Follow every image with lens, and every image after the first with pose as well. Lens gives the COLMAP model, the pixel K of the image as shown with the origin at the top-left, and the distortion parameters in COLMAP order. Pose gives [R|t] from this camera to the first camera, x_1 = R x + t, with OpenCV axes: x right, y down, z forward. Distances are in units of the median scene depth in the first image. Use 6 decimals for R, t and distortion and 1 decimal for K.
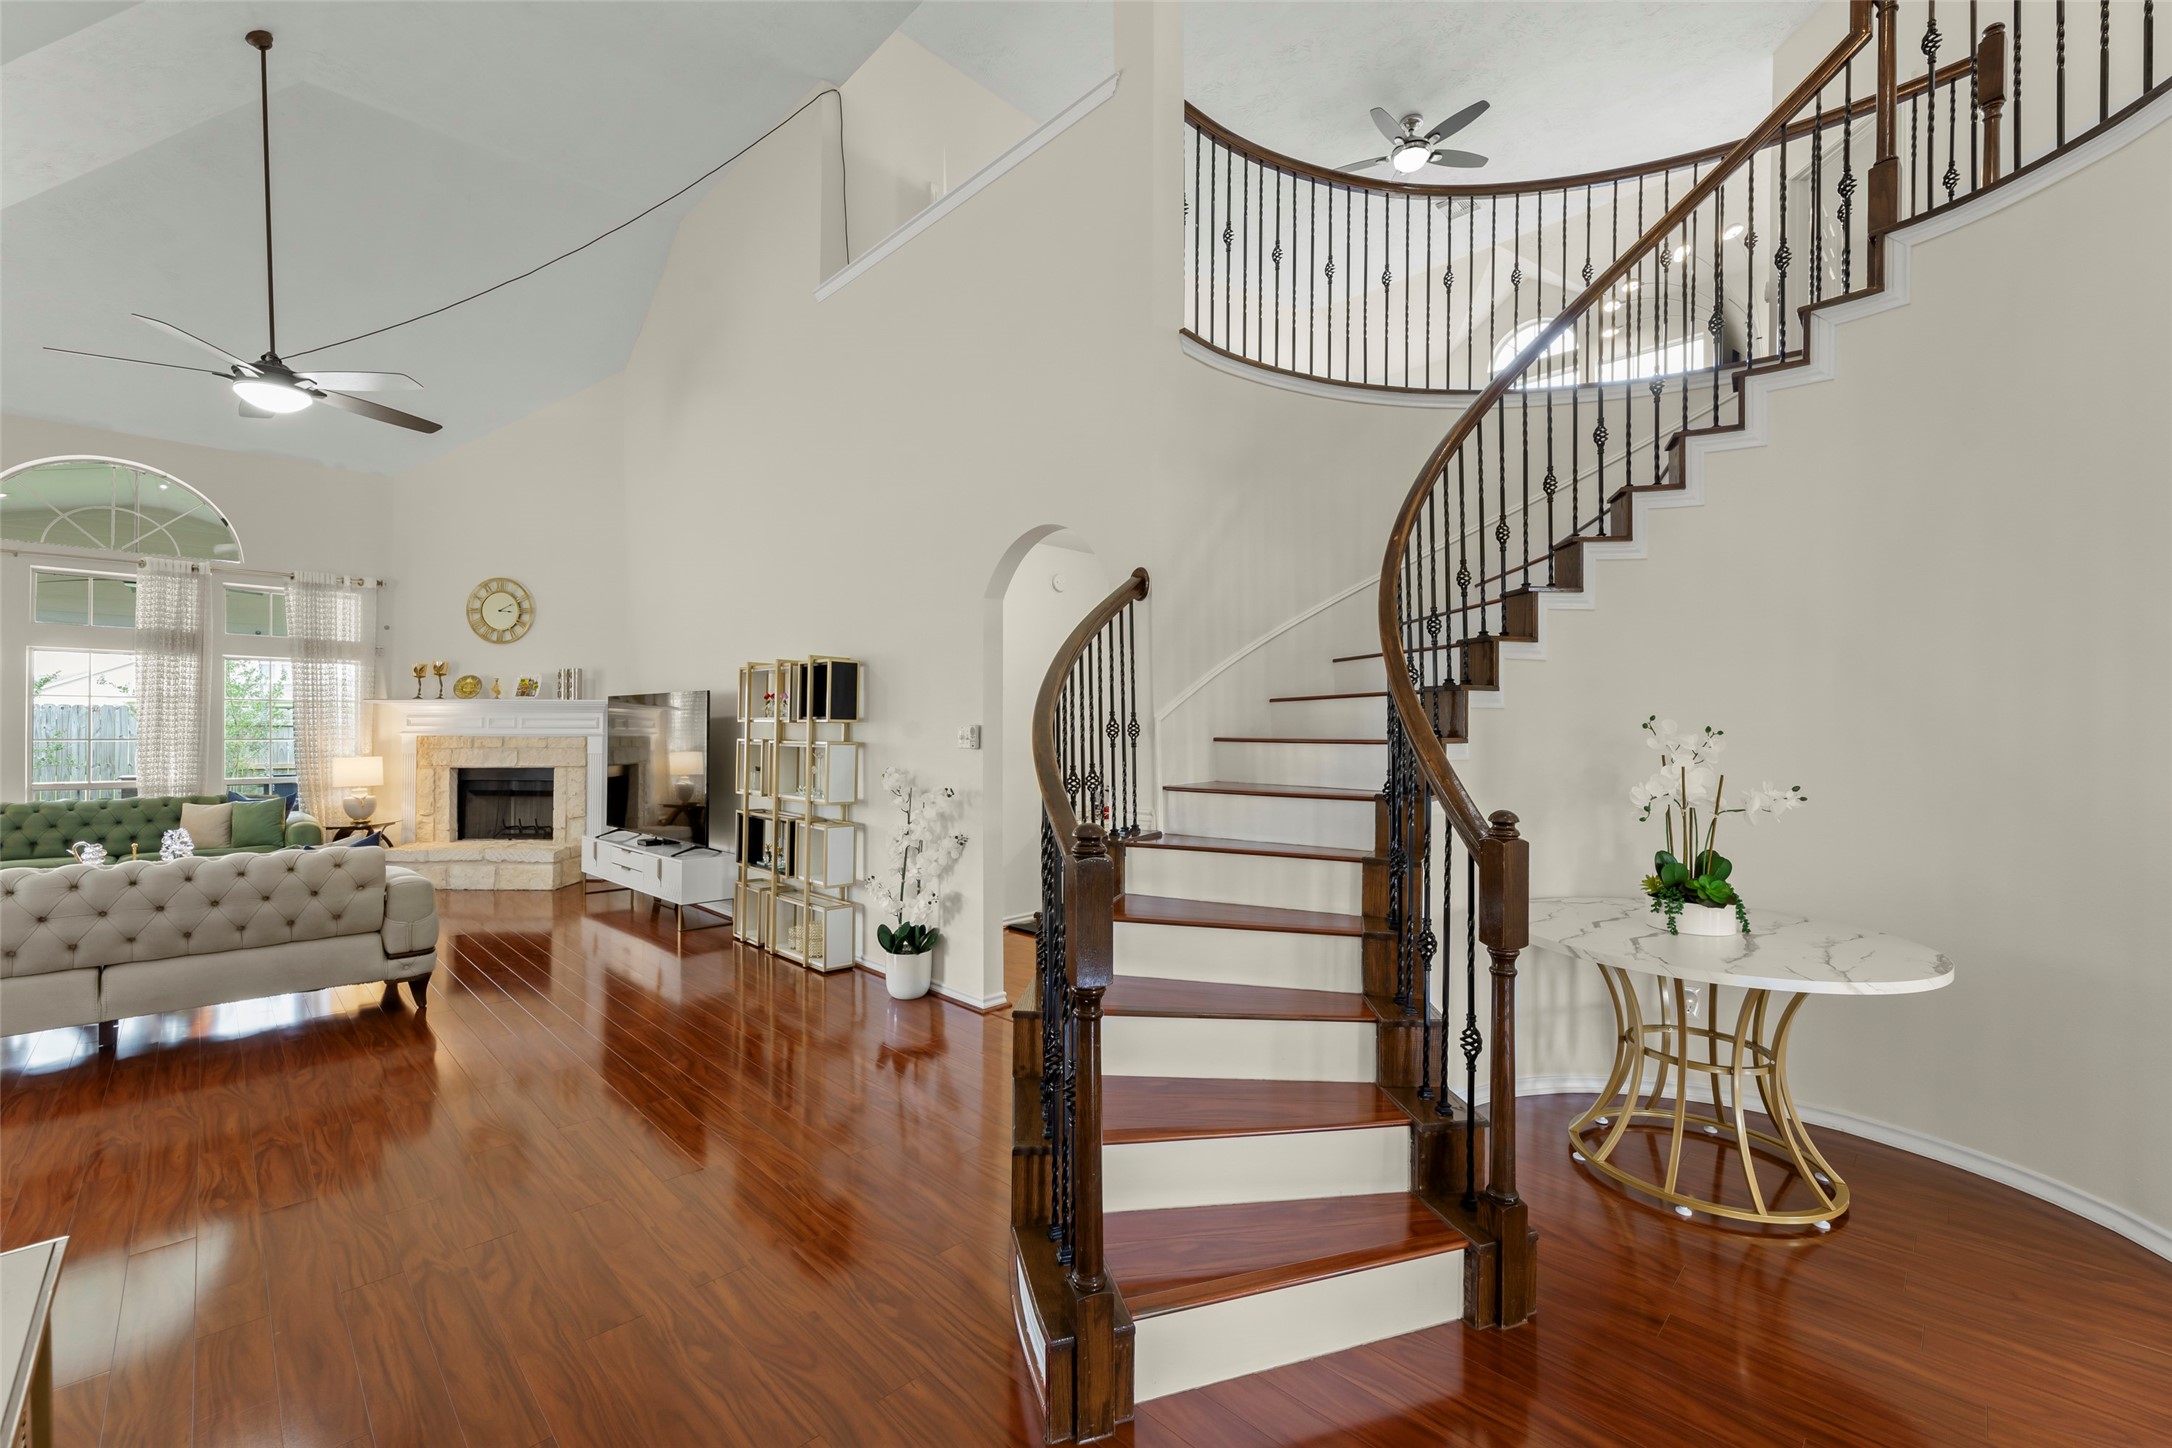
lens RADIAL K [[874.5, 0, 1082.5], [0, 874.5, 732.6], [0, 0, 1]] dist [0.001066, 0.000347]
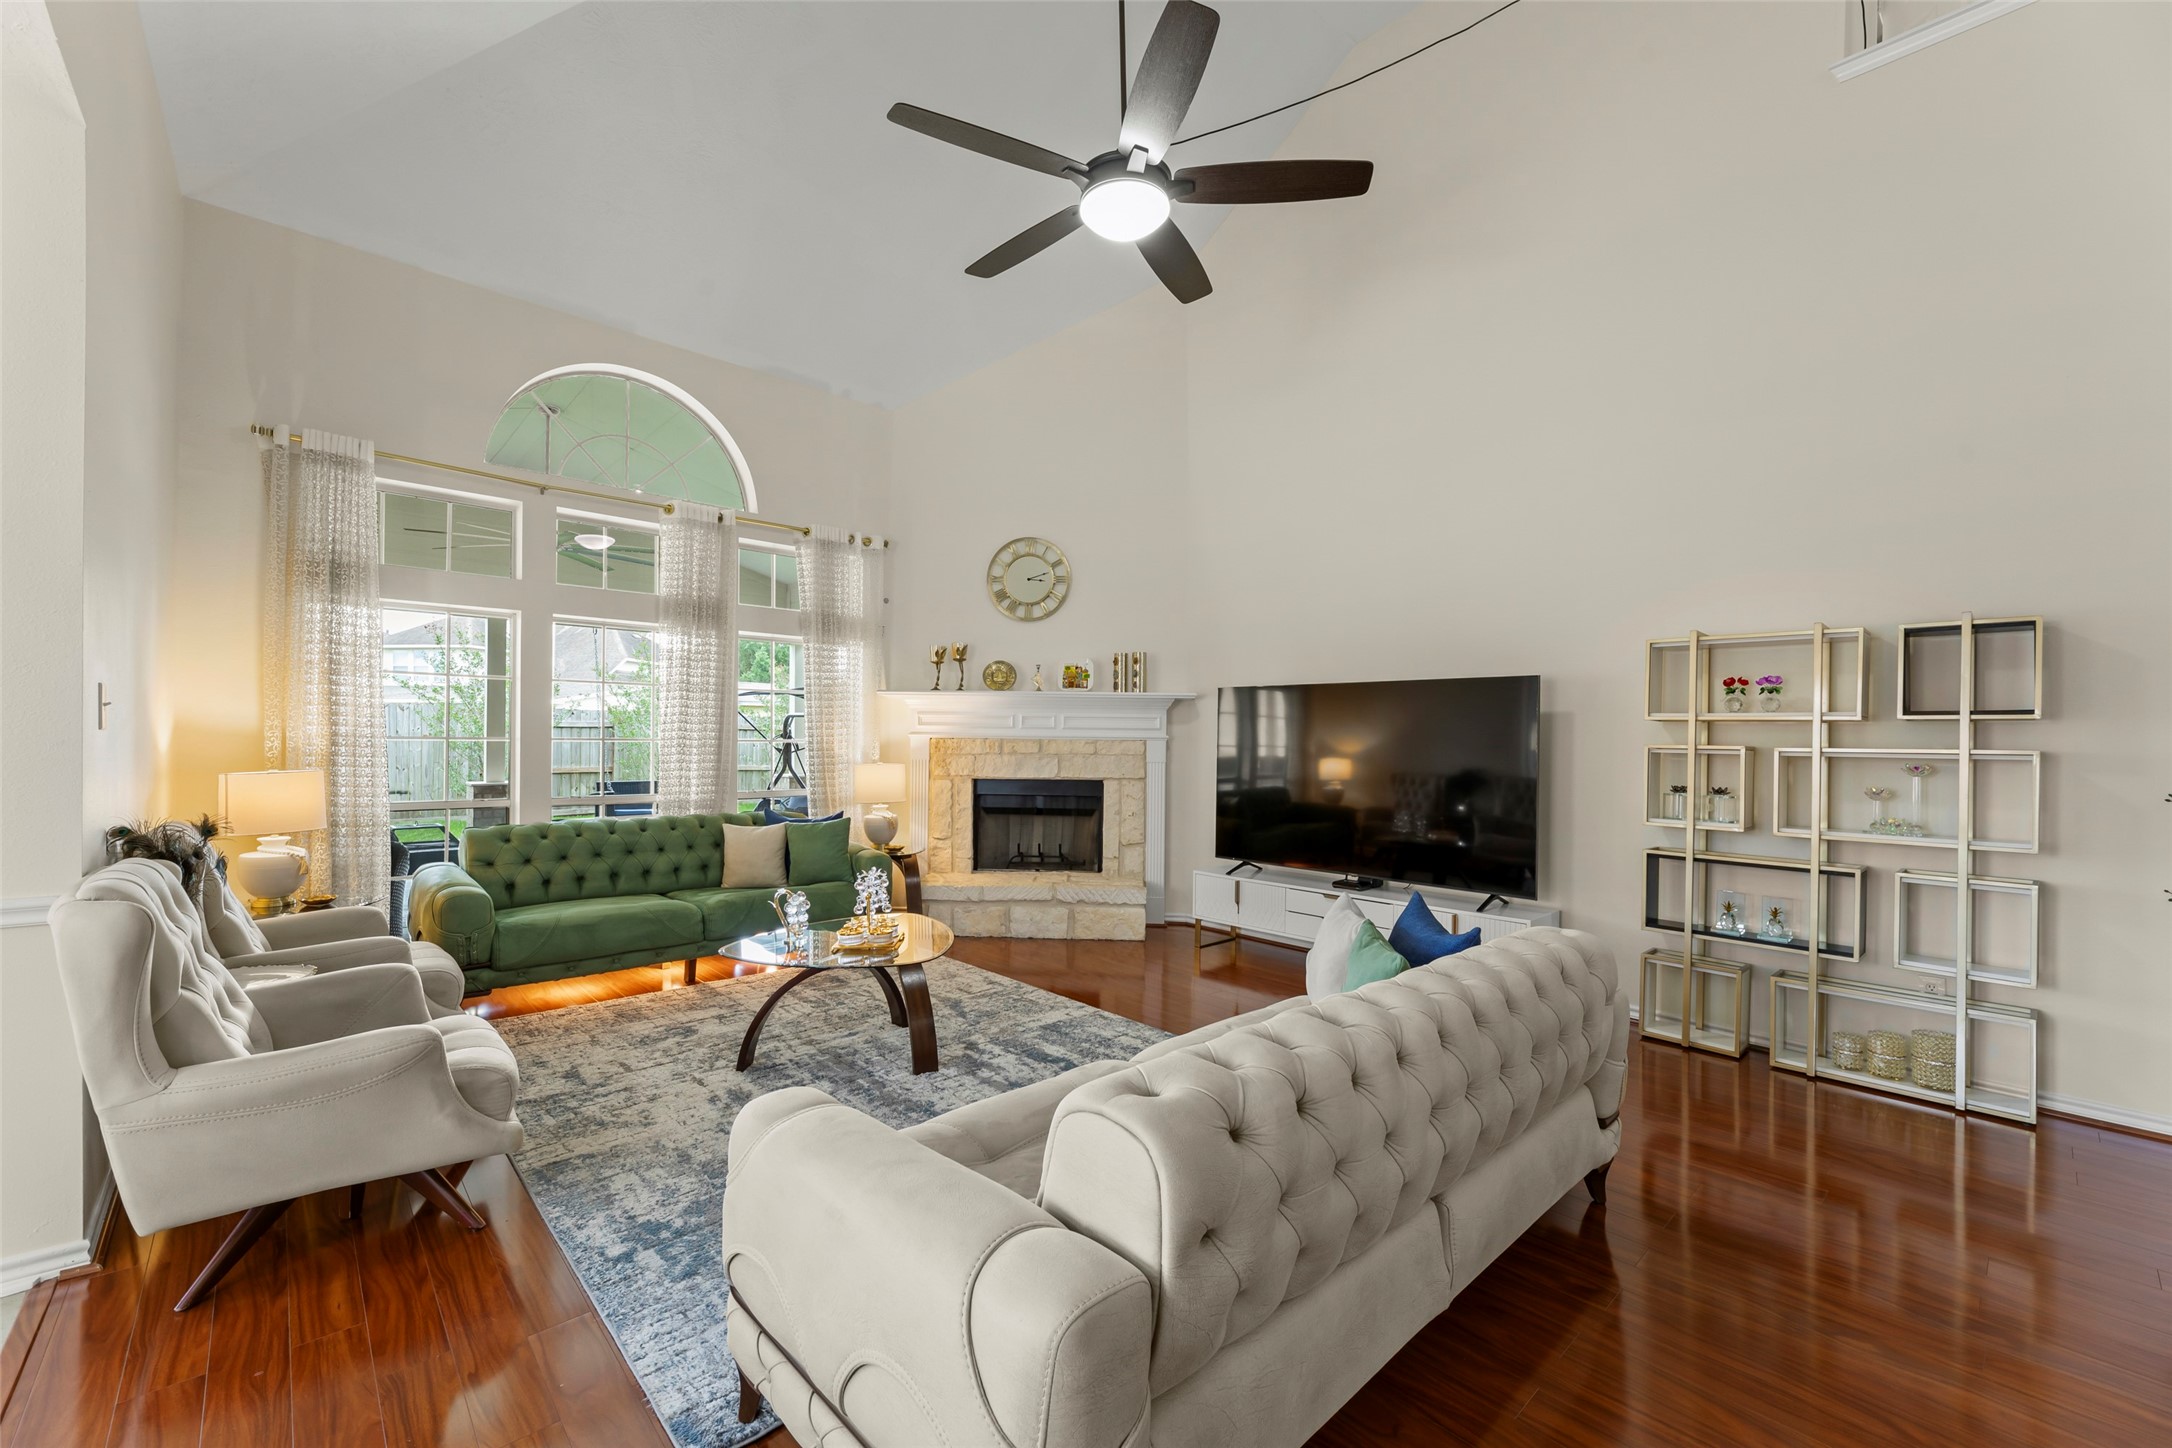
lens RADIAL K [[868.5, 0, 1075.3], [0, 868.5, 742.6], [0, 0, 1]] dist [0.001635, 0.000039]
pose [[0.999059, 0.007801, -0.042675, -0.610876], [-0.007688, 0.999966, 0.002811, 0.004981], [0.042695, -0.002480, 0.999085, 0.229908]]
